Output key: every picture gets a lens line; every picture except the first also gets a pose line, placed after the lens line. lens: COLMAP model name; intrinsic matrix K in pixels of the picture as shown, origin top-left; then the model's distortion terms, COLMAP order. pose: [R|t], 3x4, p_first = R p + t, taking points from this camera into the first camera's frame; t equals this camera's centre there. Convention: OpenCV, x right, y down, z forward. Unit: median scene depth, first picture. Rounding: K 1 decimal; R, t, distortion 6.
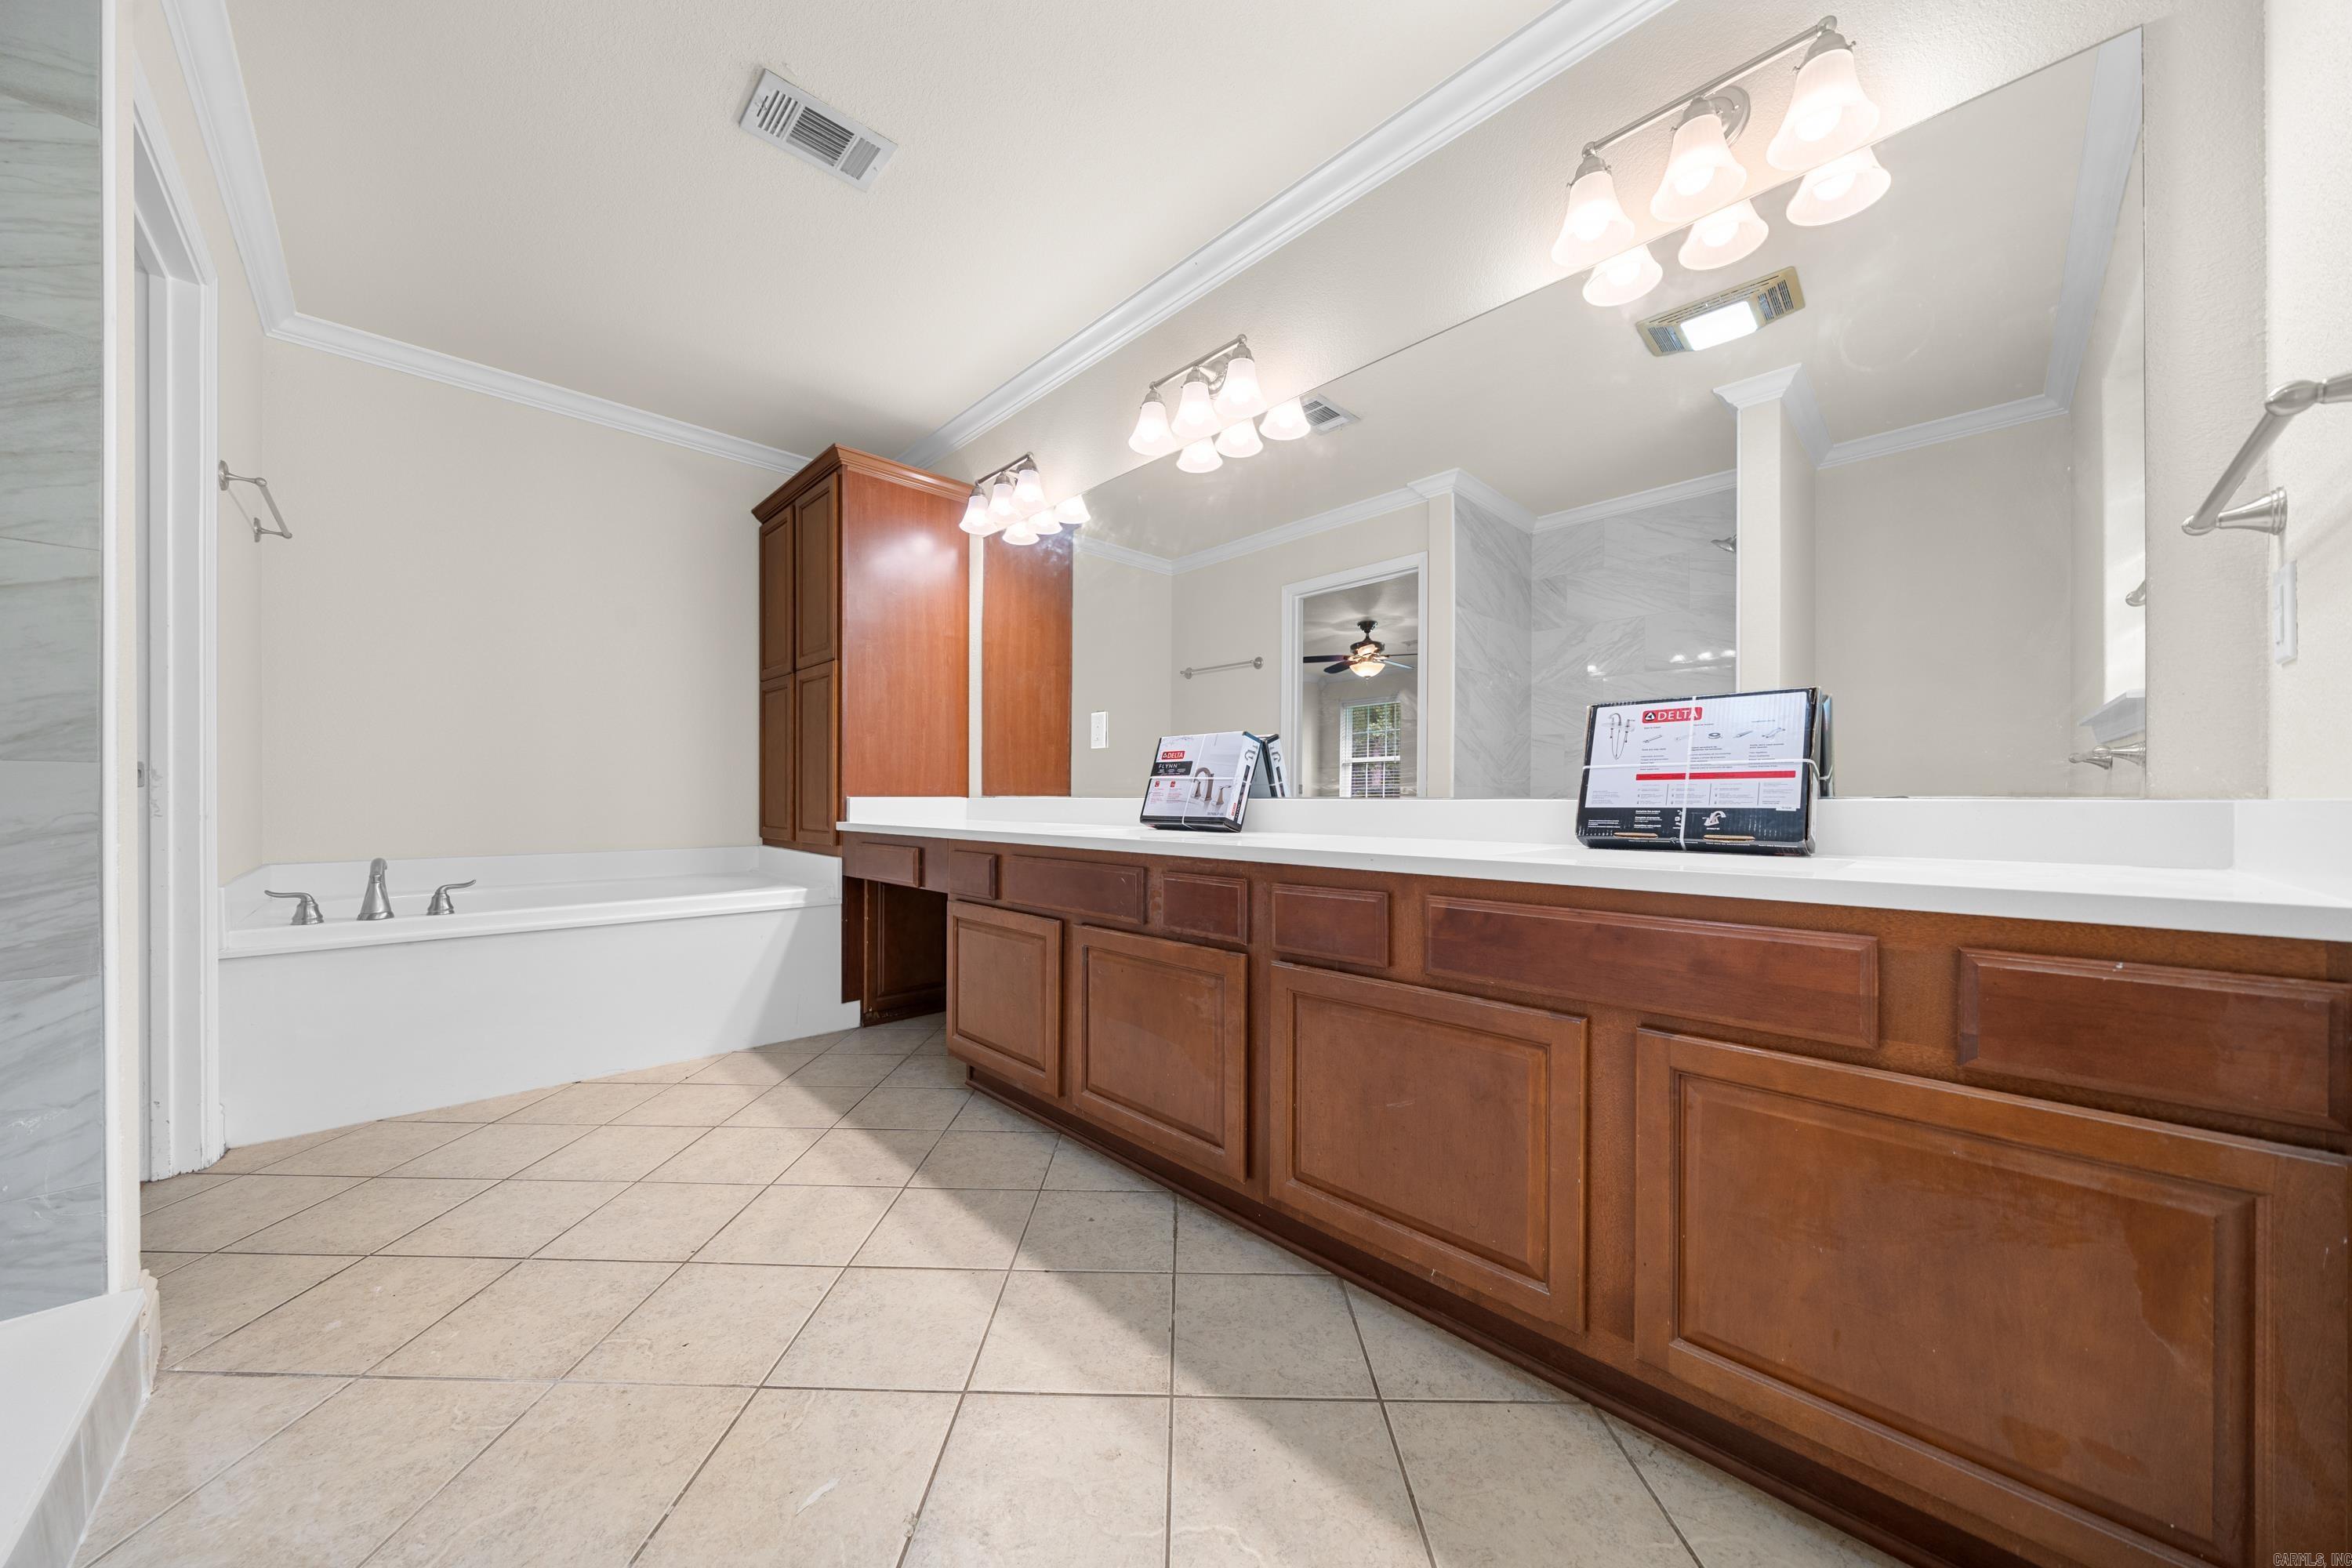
lens RADIAL K [[805.1, 0, 1176.0], [0, 805.1, 784.0], [0, 0, 1]] dist [-0.000946, -0.000024]
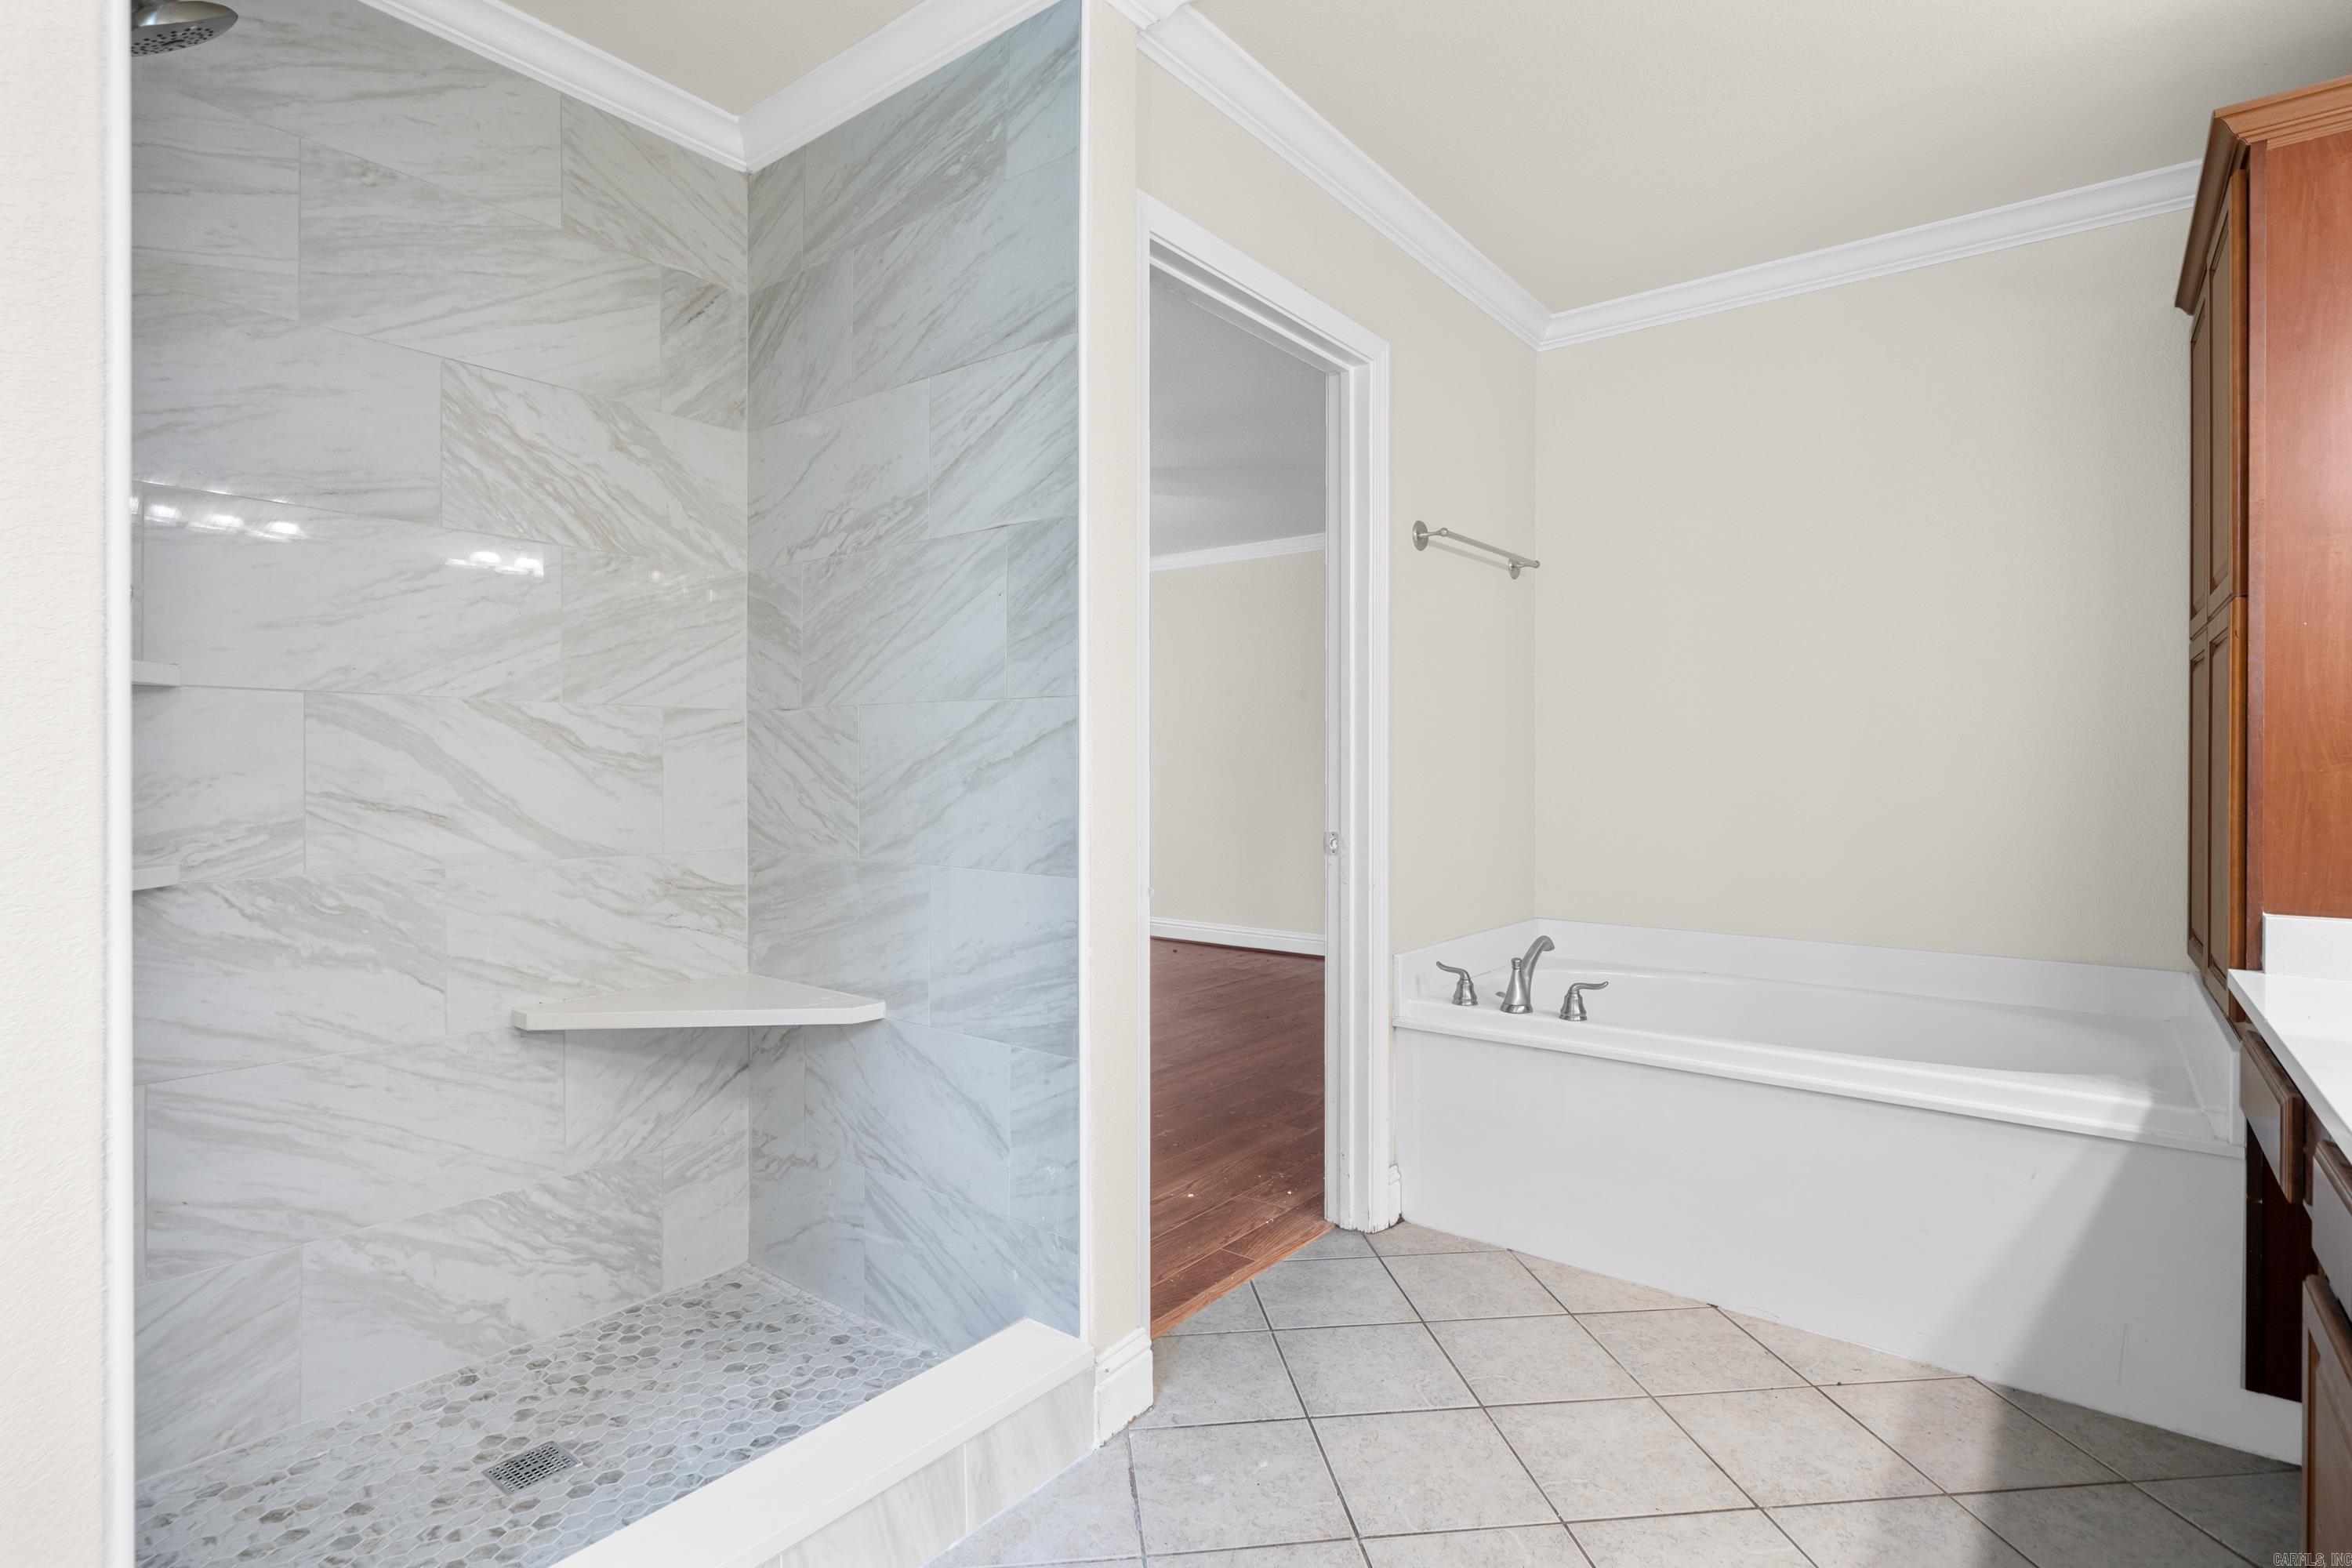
lens RADIAL K [[1152.5, 0, 1179.2], [0, 1152.5, 770.3], [0, 0, 1]] dist [0.002434, -0.000346]
pose [[0.138650, -0.000164, -0.990341, 0.166459], [0.010538, 0.999944, 0.001310, -0.092474], [0.990285, -0.010618, 0.138644, 0.471141]]
